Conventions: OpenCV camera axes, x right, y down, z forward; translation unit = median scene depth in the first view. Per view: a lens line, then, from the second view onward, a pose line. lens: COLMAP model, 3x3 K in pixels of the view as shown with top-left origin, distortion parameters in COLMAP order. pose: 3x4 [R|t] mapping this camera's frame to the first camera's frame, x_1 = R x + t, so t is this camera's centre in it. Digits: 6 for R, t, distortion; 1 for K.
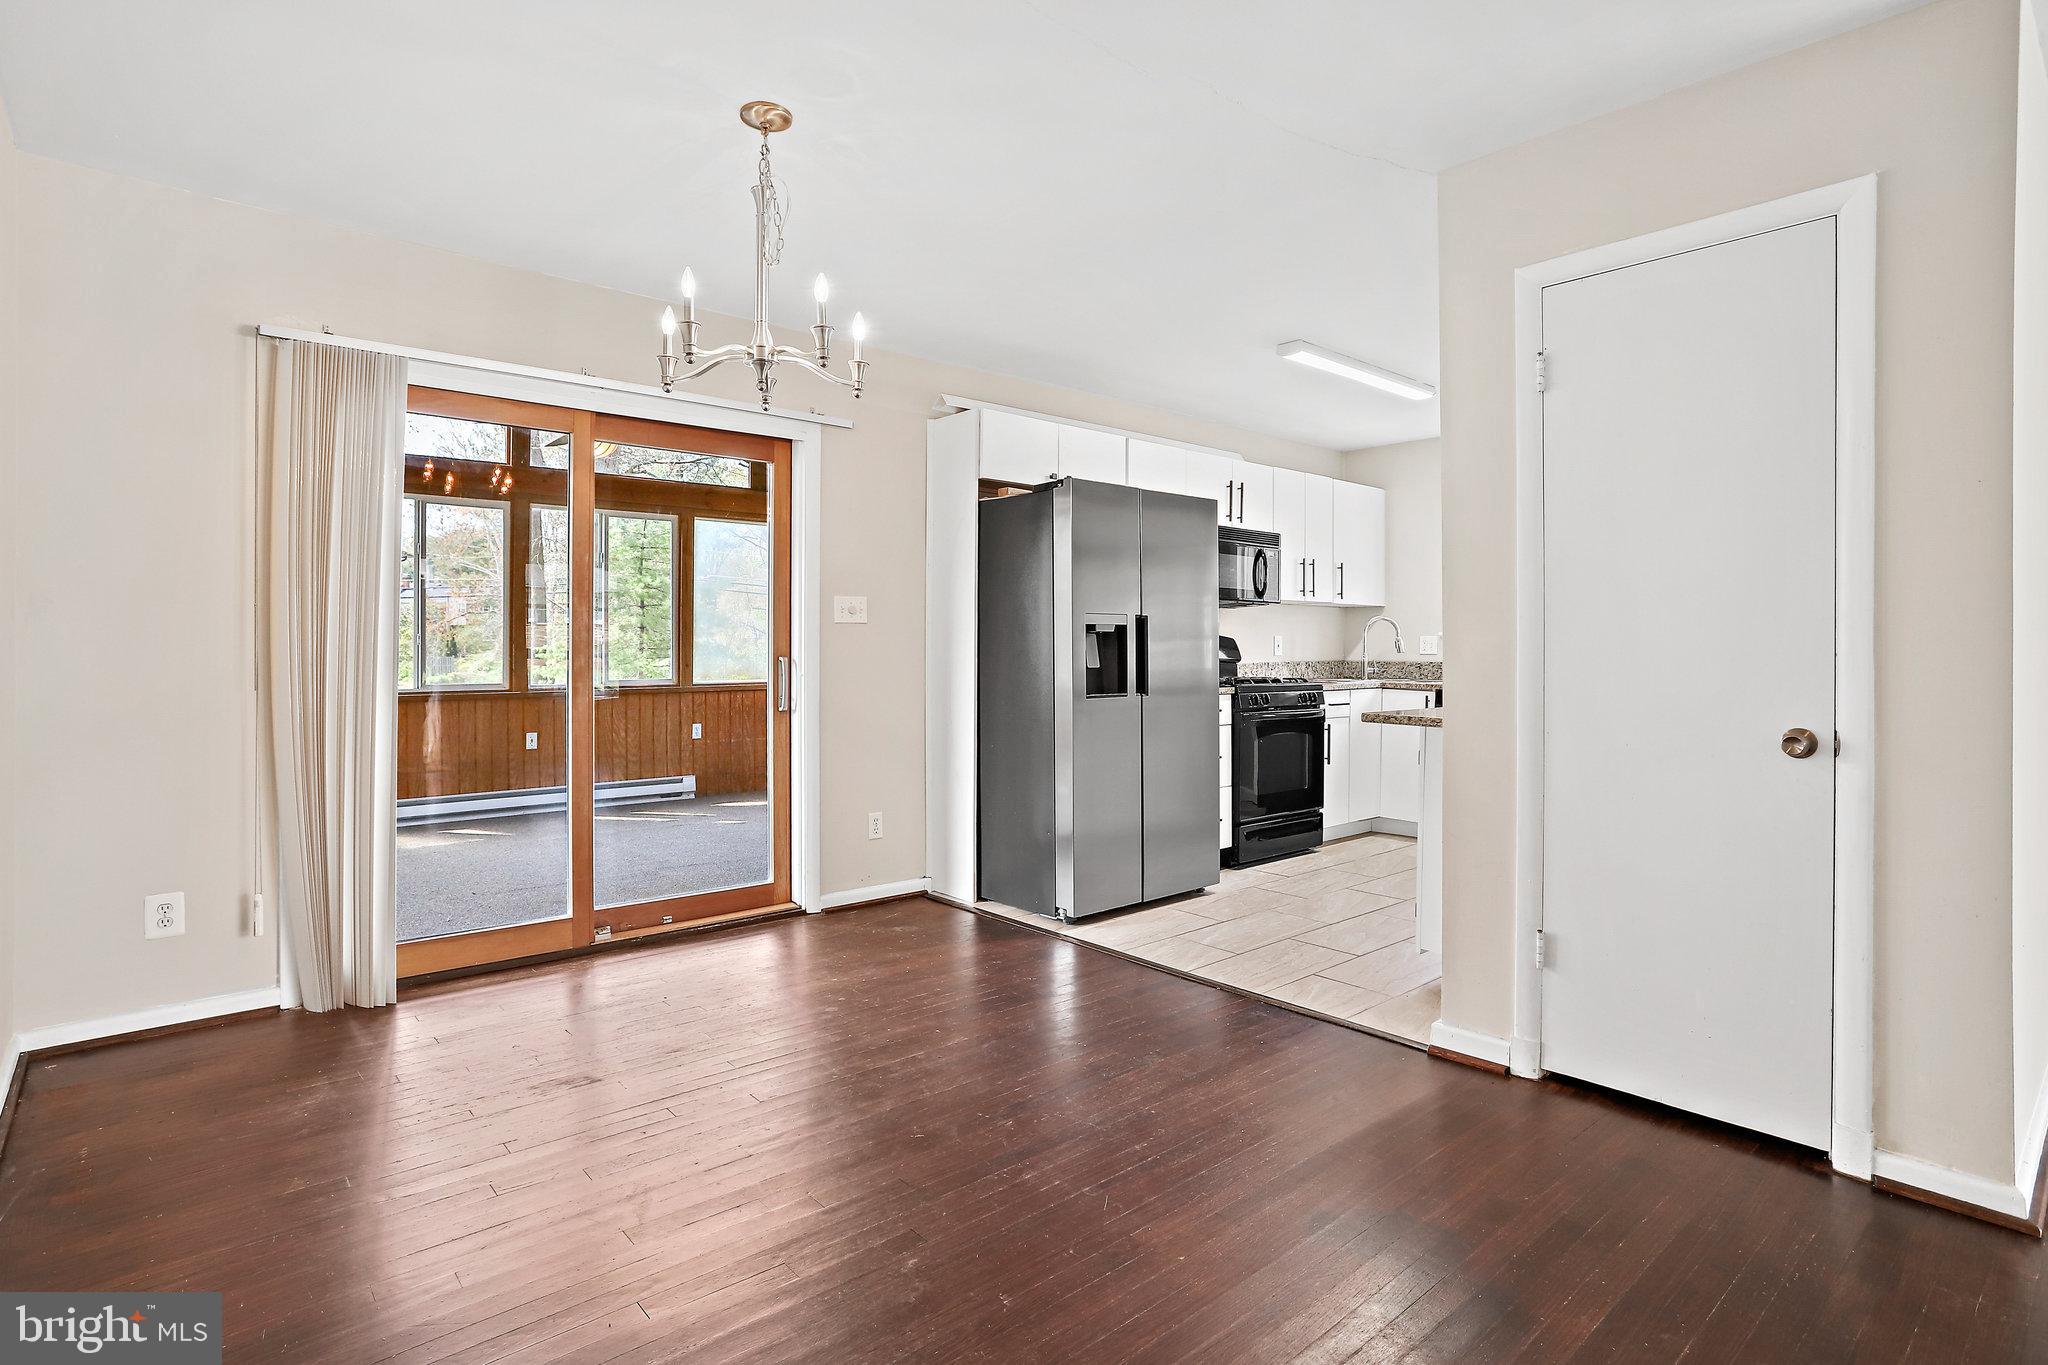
lens RADIAL K [[1011.9, 0, 1024.4], [0, 1011.9, 655.7], [0, 0, 1]] dist [-0.063851, 0.024452]
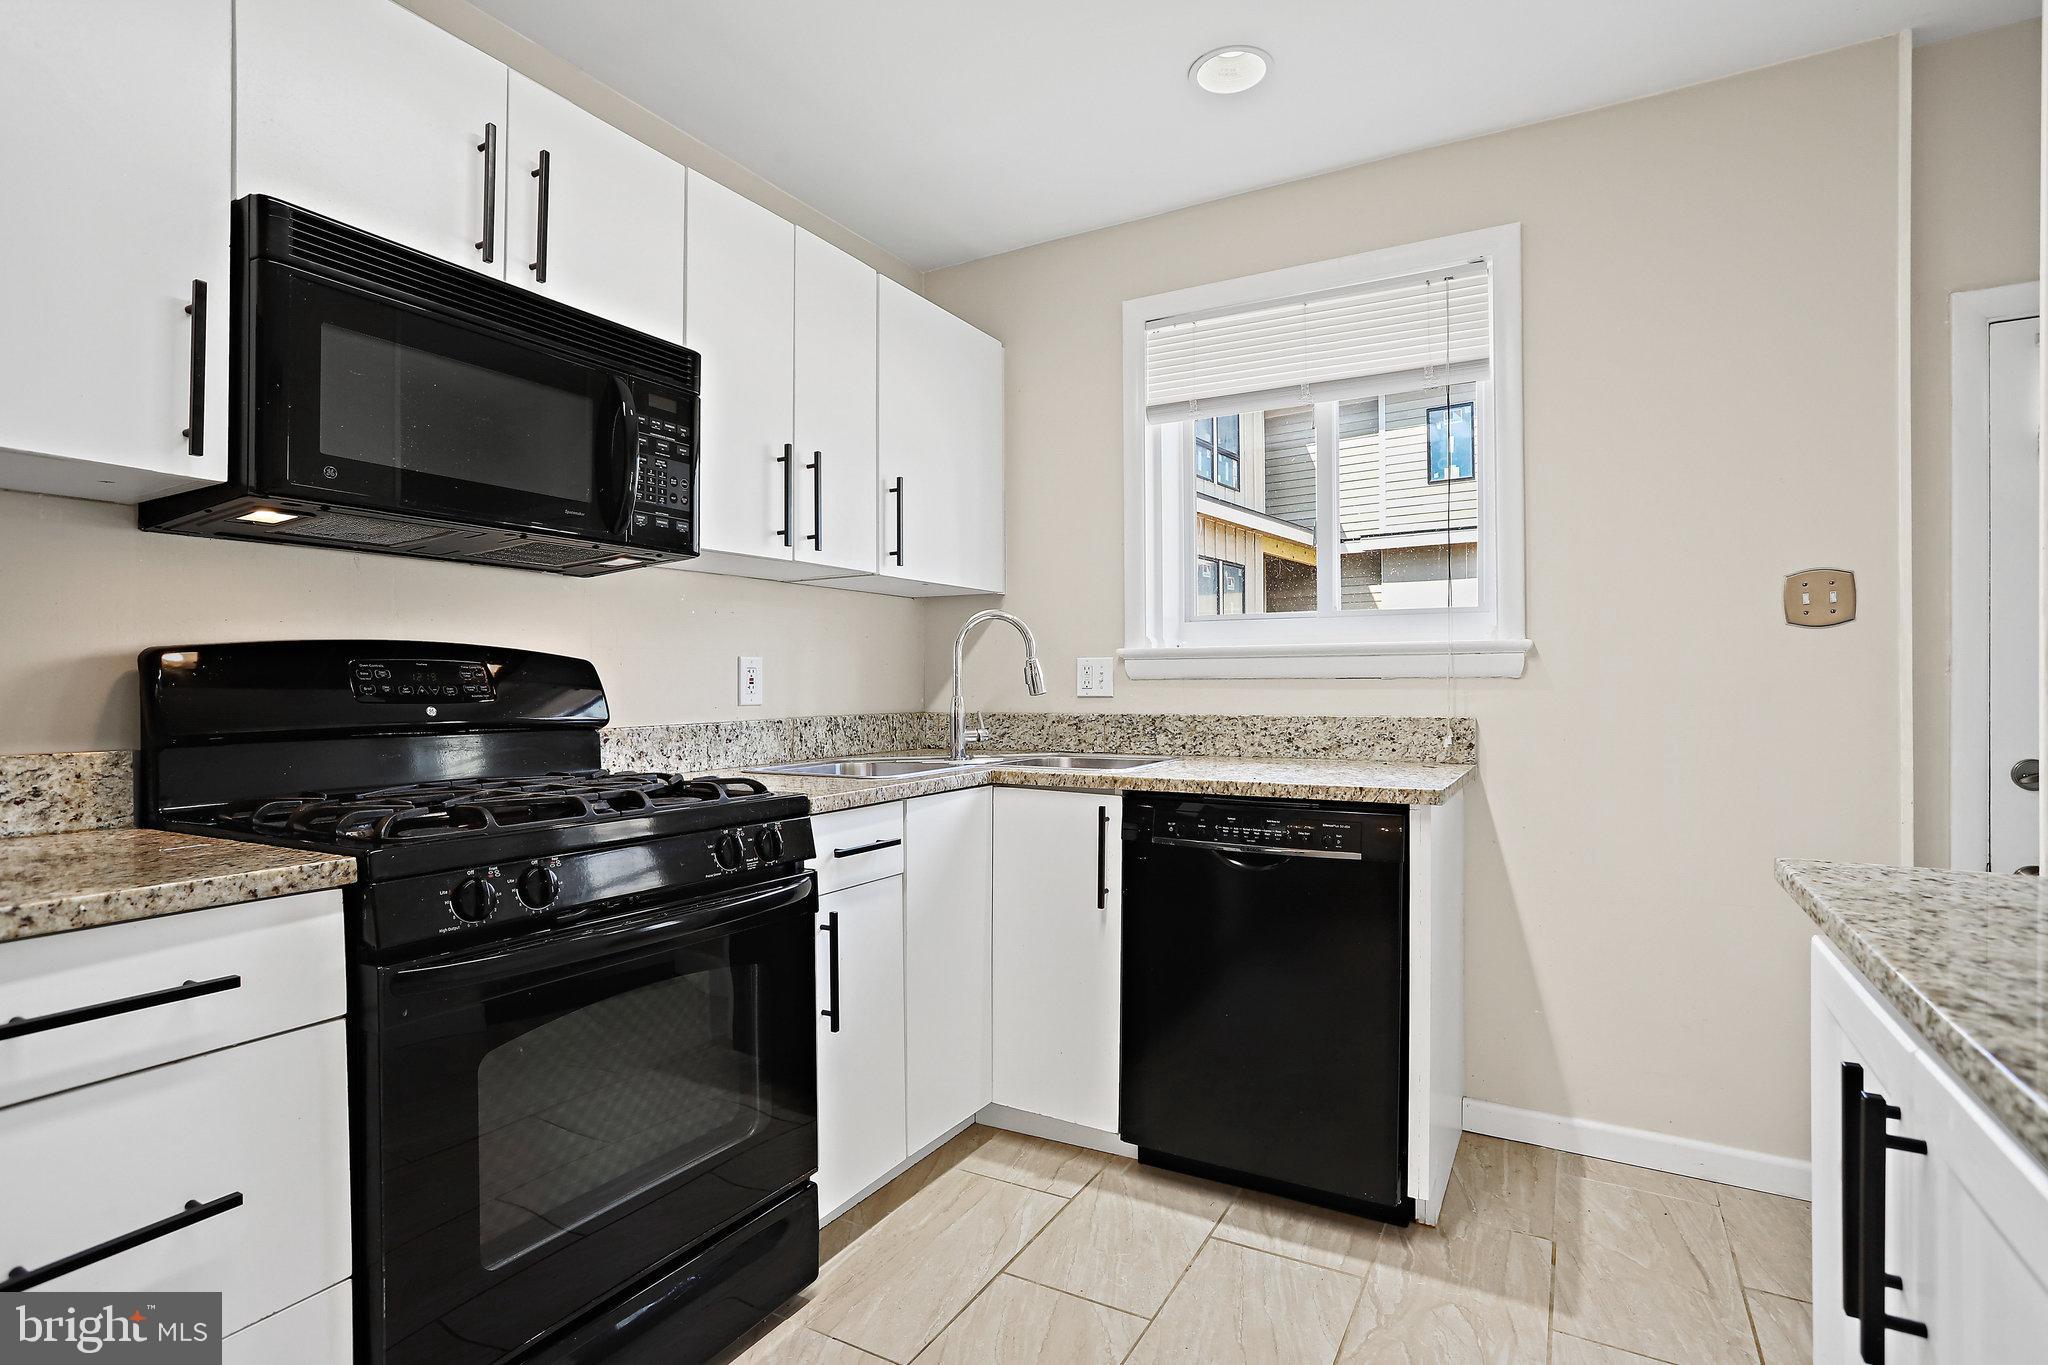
lens RADIAL K [[1002.8, 0, 1024.0], [0, 1002.8, 682.5], [0, 0, 1]] dist [-0.057764, 0.024862]
pose [[0.942995, -0.007210, 0.332729, 0.249219], [0.010706, 0.999905, -0.008677, -0.005018], [-0.332635, 0.011744, 0.942983, 0.655610]]
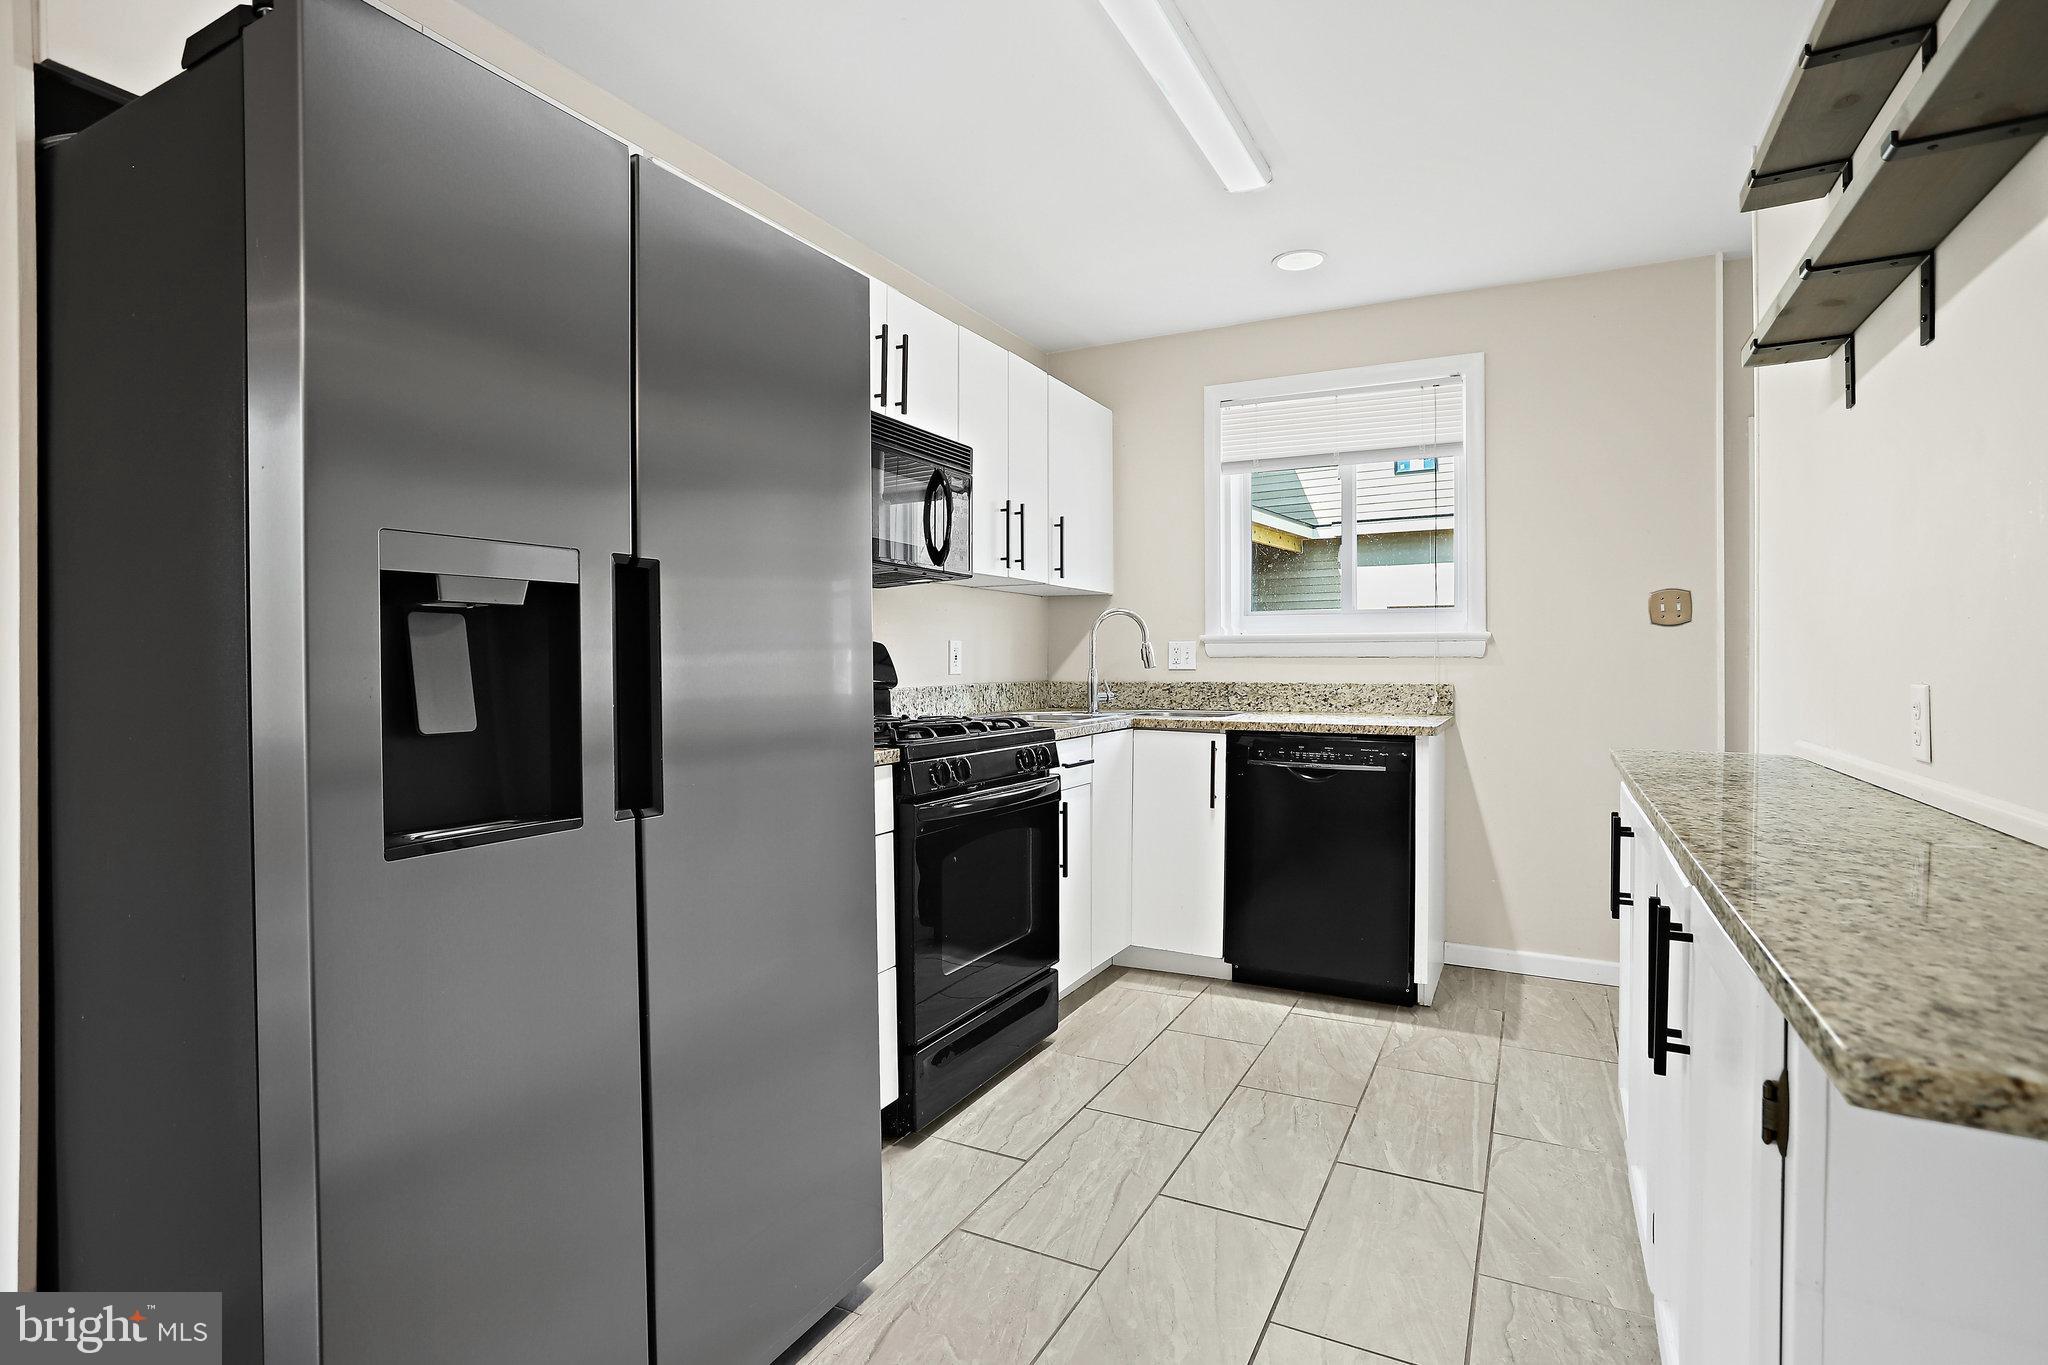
lens RADIAL K [[1011.9, 0, 1024.4], [0, 1011.9, 655.7], [0, 0, 1]] dist [-0.063851, 0.024452]
pose [[0.929852, -0.002180, 0.367927, 0.083280], [0.006918, 0.999909, -0.011558, -0.004148], [-0.367869, 0.013293, 0.929783, 0.498437]]
